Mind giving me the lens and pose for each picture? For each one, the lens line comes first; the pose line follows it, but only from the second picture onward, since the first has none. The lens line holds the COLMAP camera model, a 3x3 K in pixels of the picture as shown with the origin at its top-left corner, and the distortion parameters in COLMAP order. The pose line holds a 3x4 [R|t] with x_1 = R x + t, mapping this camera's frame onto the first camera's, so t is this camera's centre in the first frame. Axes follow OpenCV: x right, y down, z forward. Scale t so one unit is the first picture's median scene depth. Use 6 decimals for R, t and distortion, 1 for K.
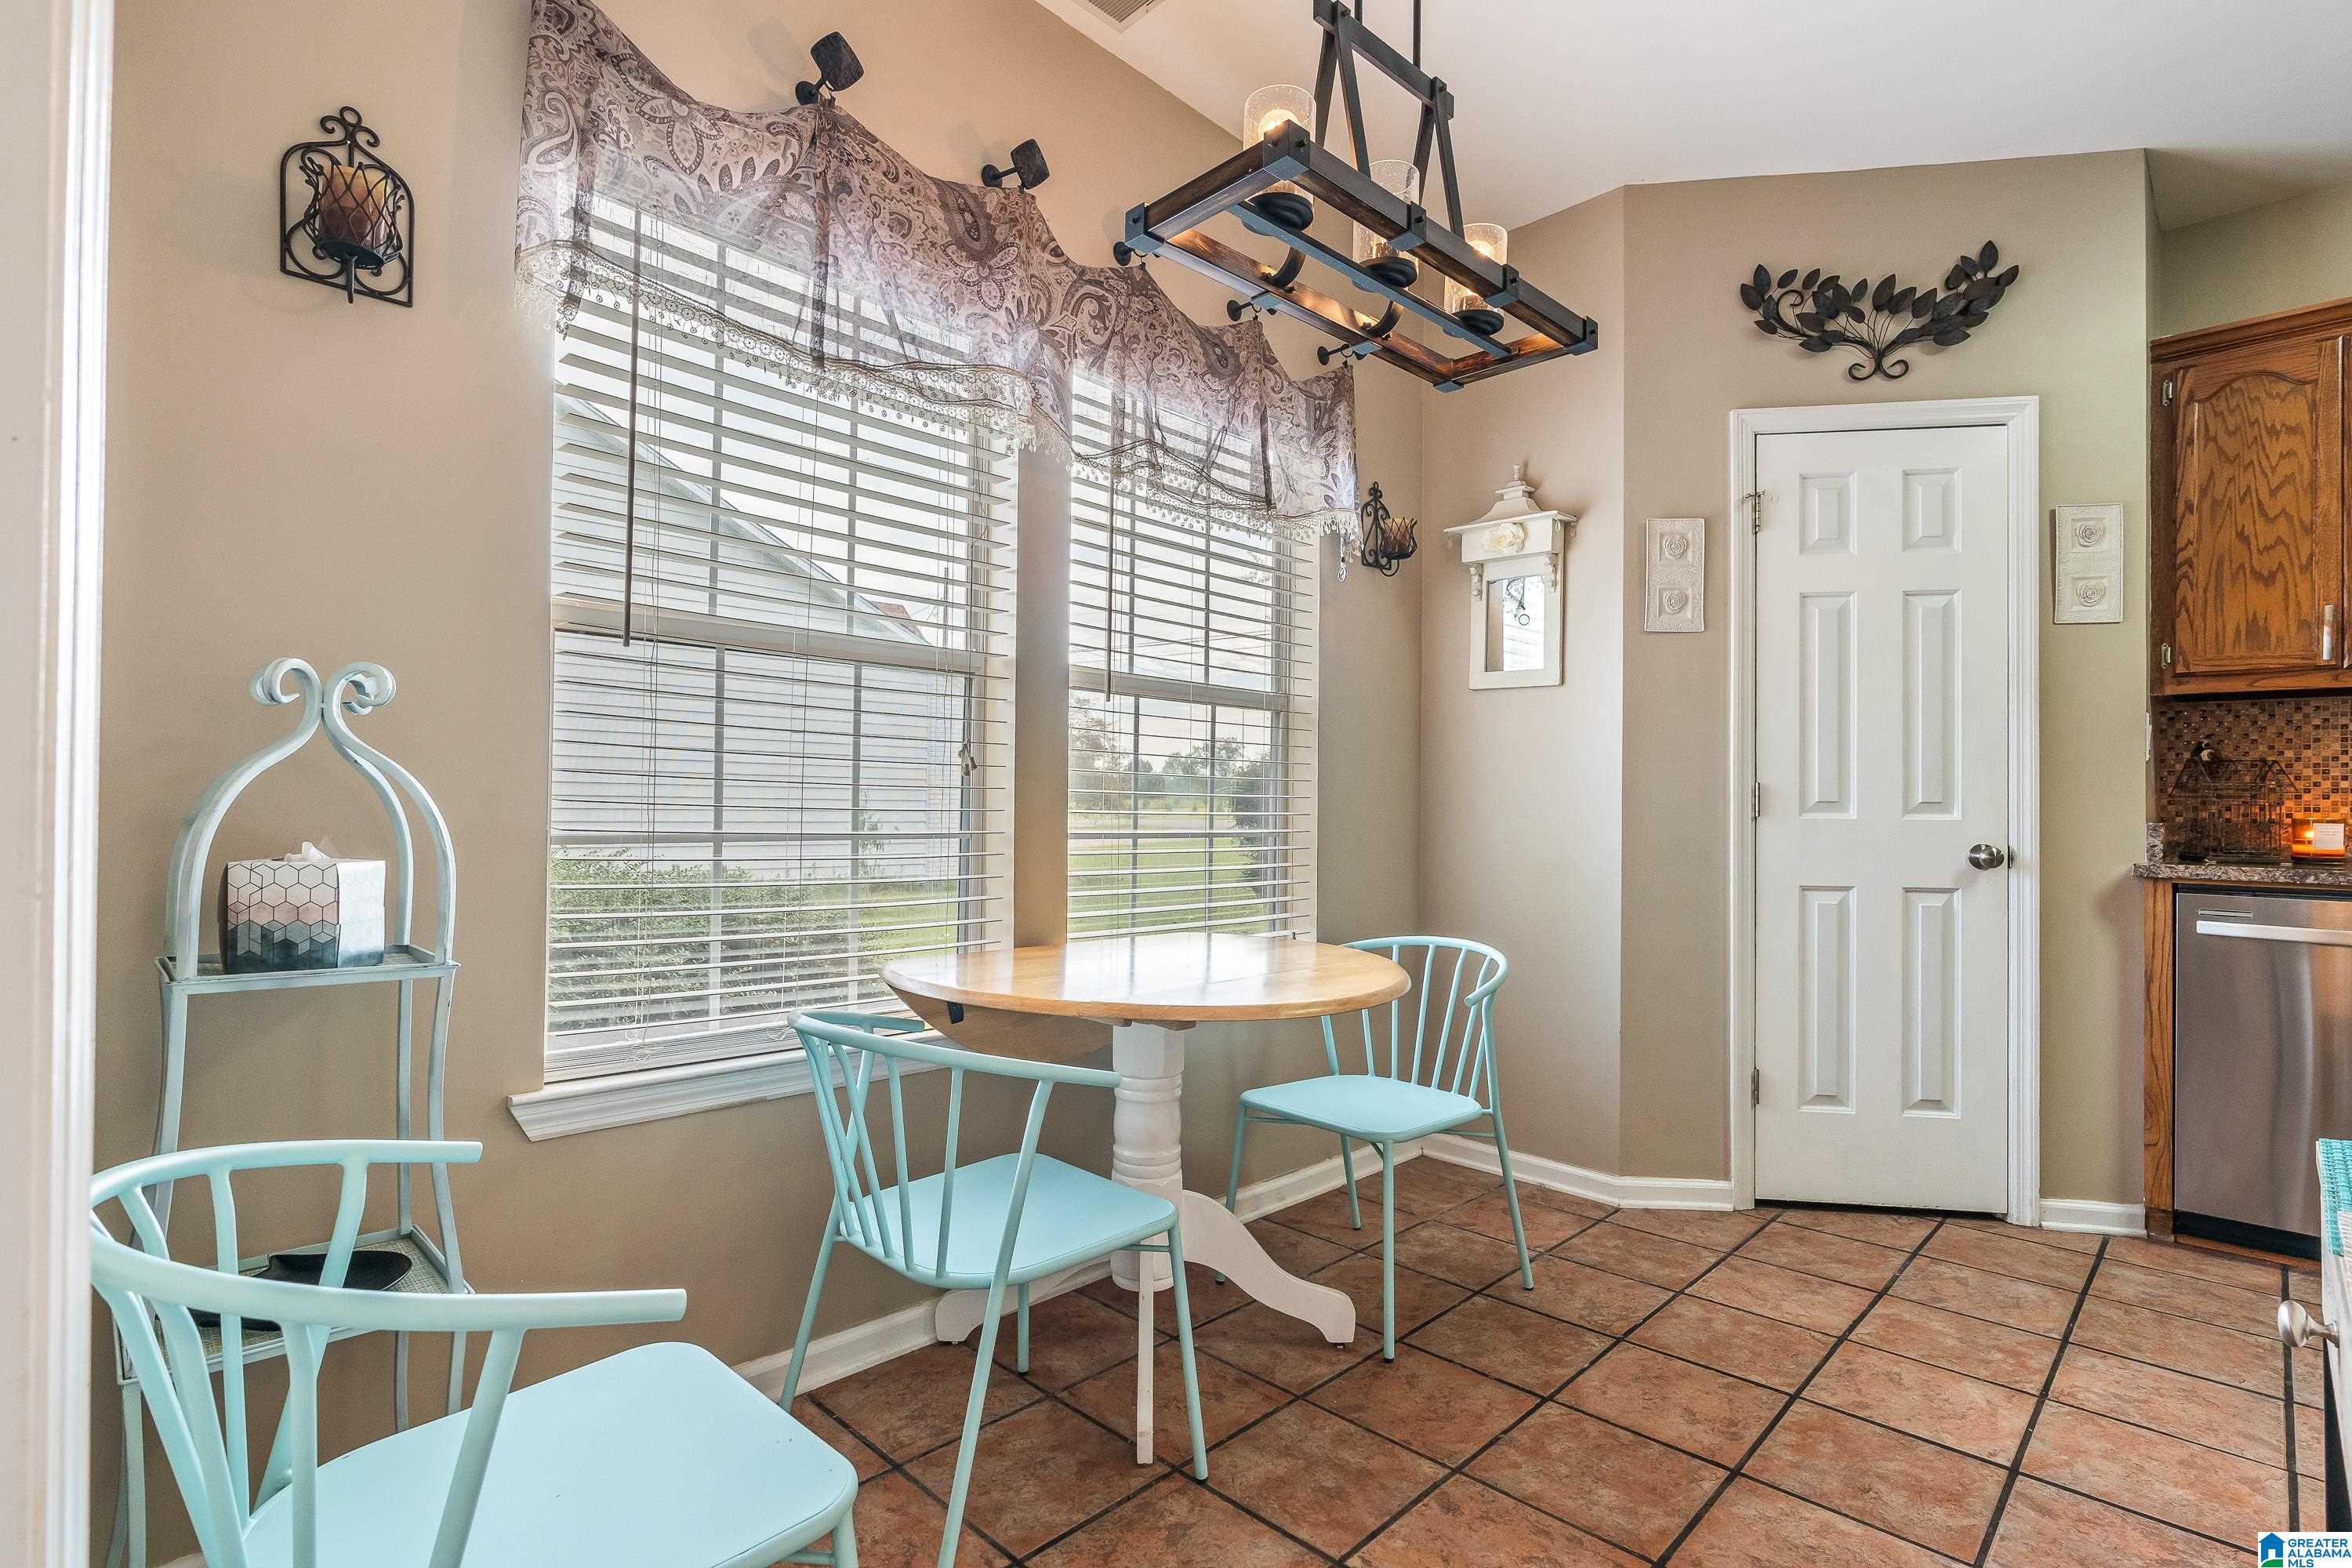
lens RADIAL K [[1078.1, 0, 1197.5], [0, 1078.1, 793.1], [0, 0, 1]] dist [-0.009329, 0.000539]
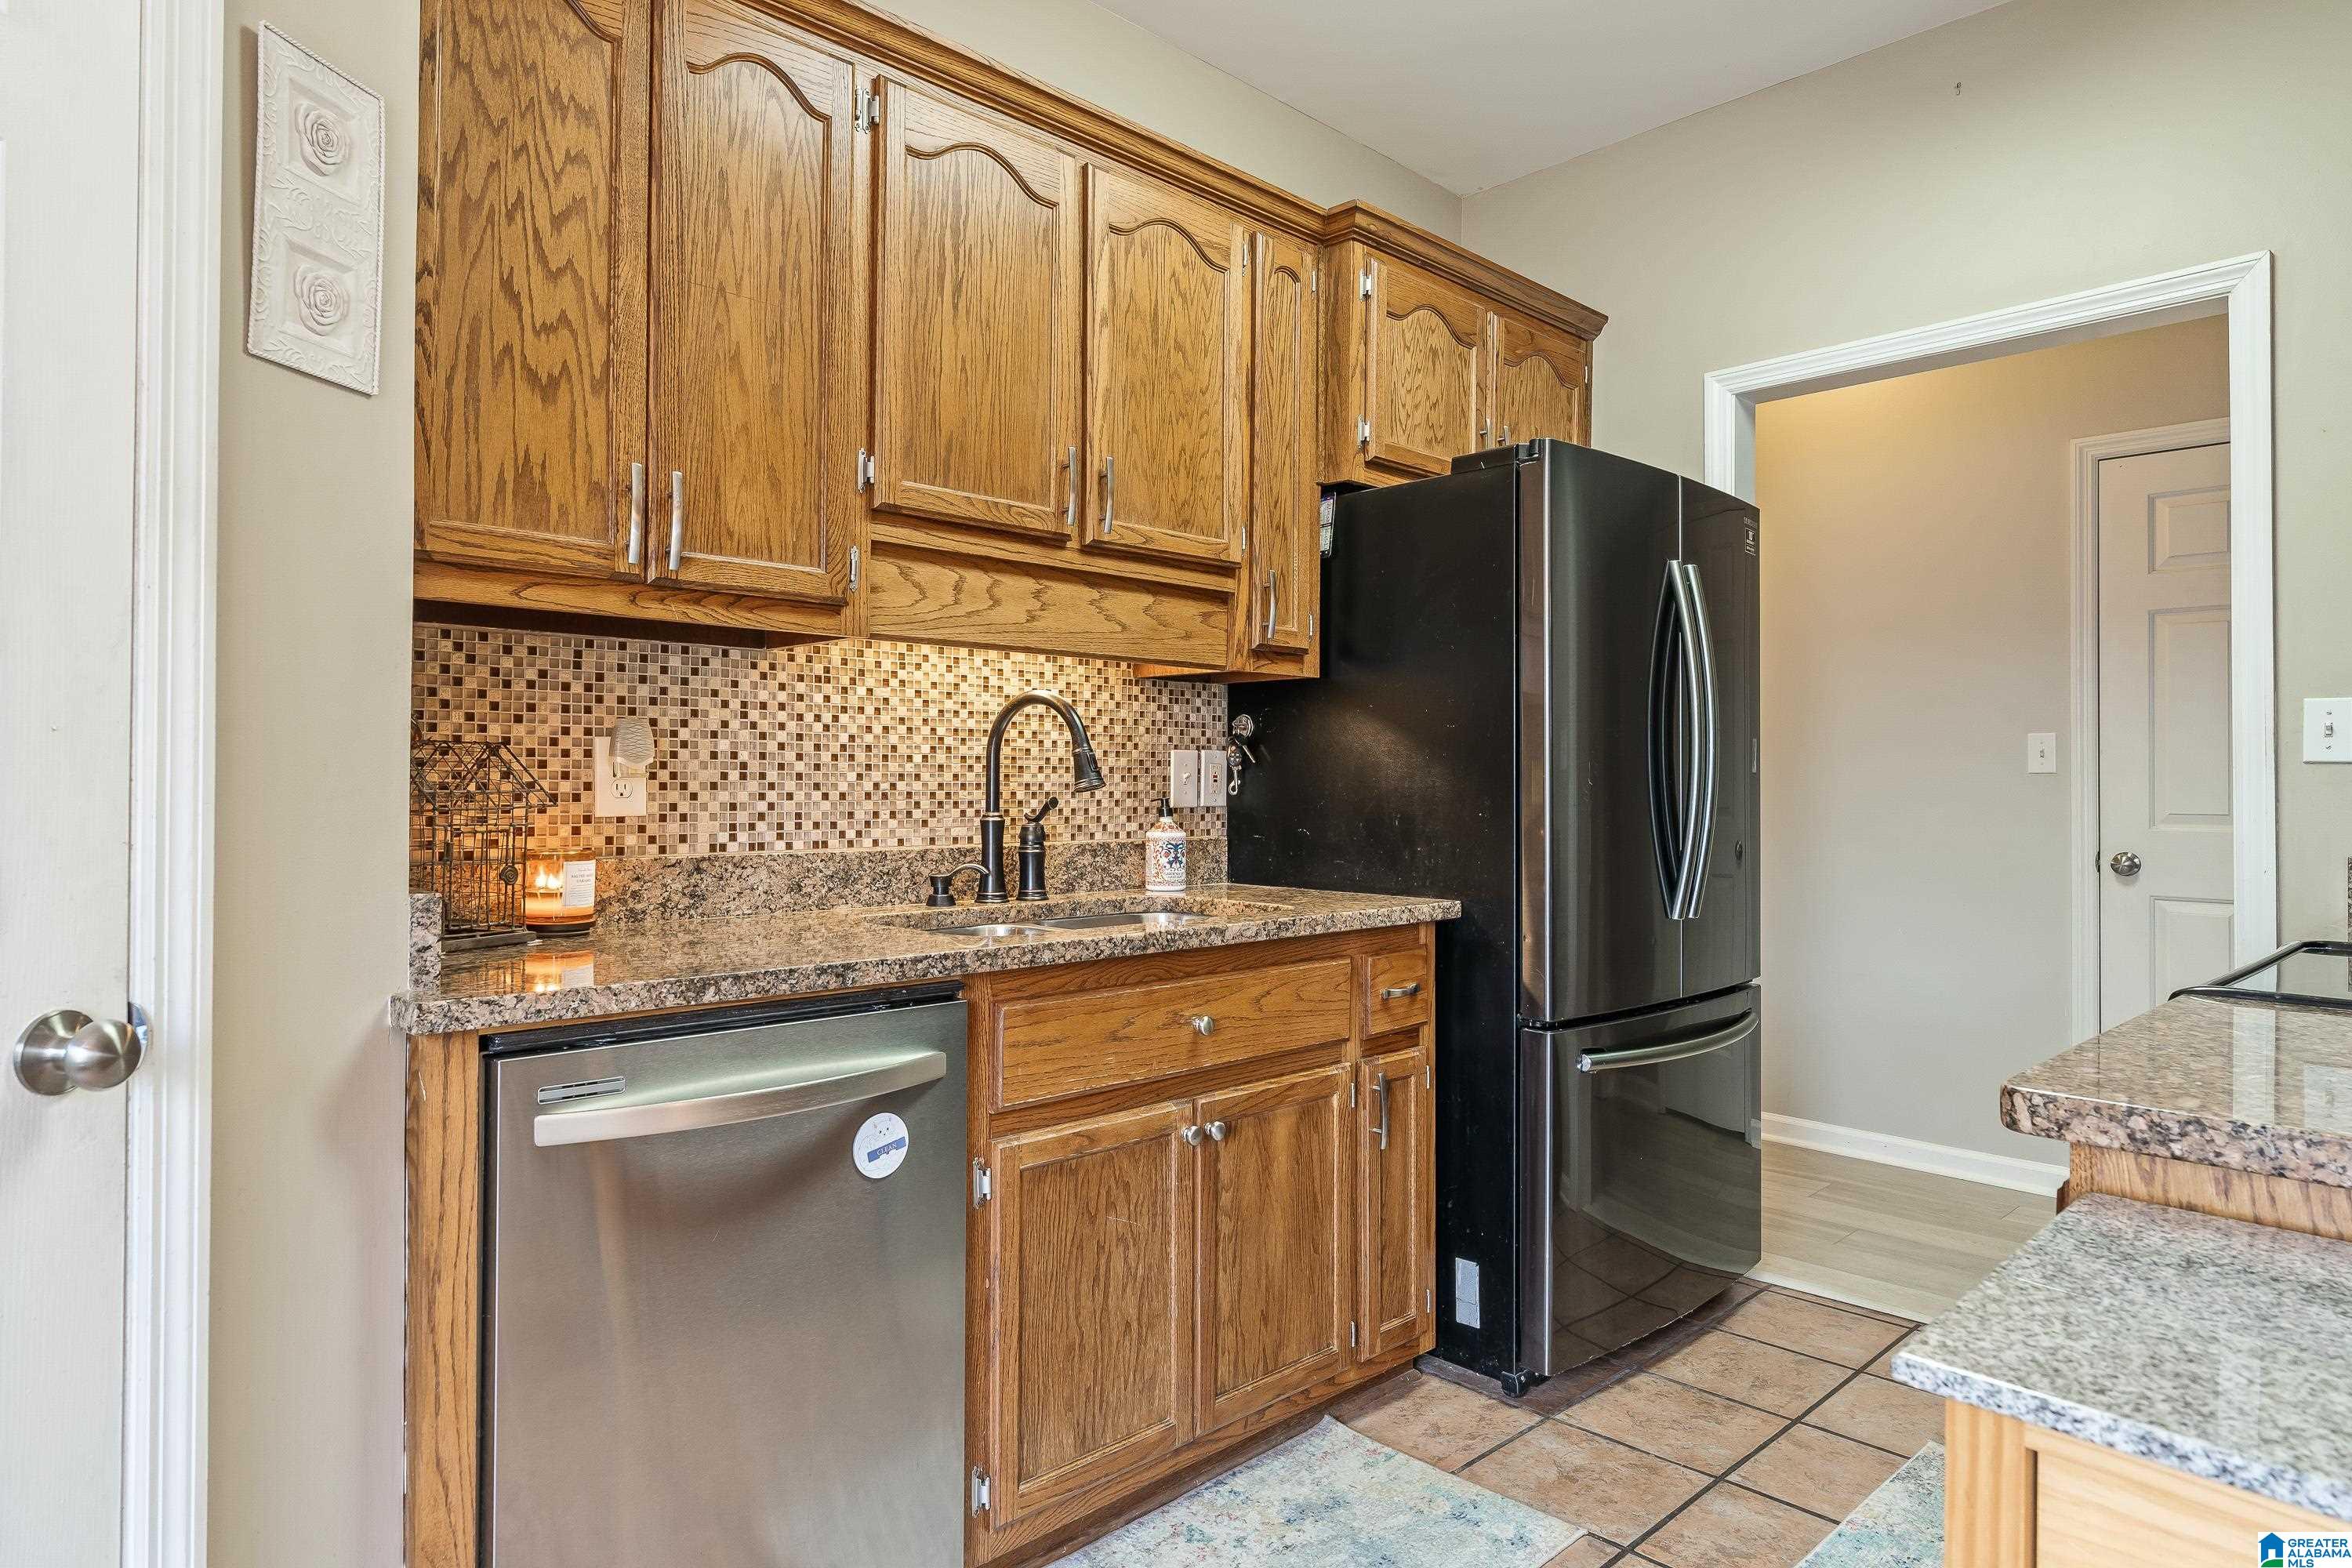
lens RADIAL K [[1402.5, 0, 1186.5], [0, 1402.5, 760.9], [0, 0, 1]] dist [-0.003097, 0.000250]
pose [[0.036973, -0.000299, 0.999316, 0.347579], [-0.012391, 0.999923, 0.000758, -0.028046], [-0.999239, -0.012410, 0.036966, 0.667002]]
